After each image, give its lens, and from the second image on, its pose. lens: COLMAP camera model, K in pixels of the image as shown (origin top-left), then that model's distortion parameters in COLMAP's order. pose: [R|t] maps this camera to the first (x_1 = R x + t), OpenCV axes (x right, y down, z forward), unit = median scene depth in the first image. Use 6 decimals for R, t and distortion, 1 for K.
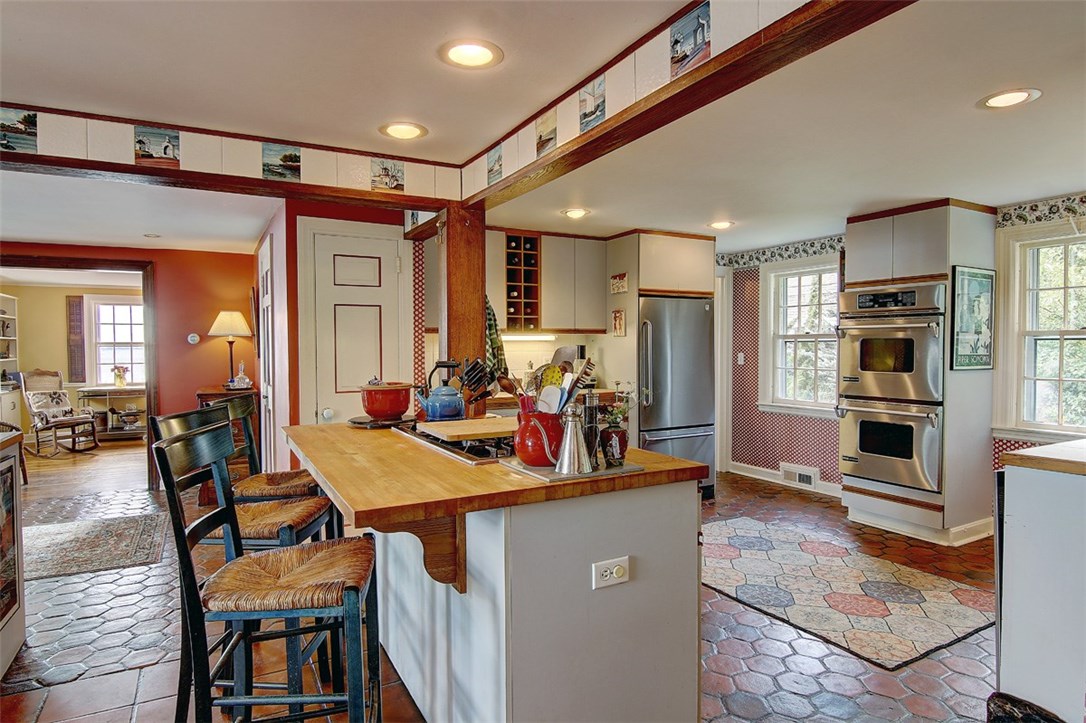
lens RADIAL K [[593.0, 0, 540.8], [0, 593.0, 360.9], [0, 0, 1]] dist [-0.003981, -0.003159]
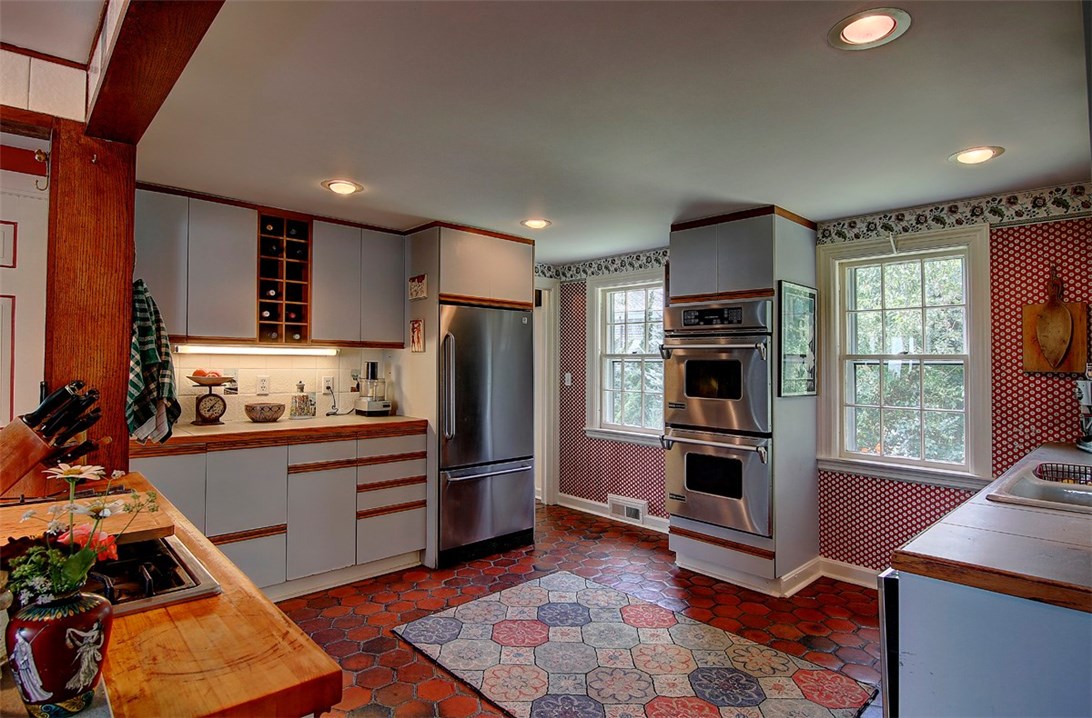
lens RADIAL K [[569.6, 0, 545.7], [0, 569.6, 327.1], [0, 0, 1]] dist [0.002292, -0.000087]
pose [[0.968488, 0.031583, 0.247048, 0.118246], [-0.010080, 0.996085, -0.087825, -0.008860], [-0.248854, 0.082567, 0.965015, 0.214454]]
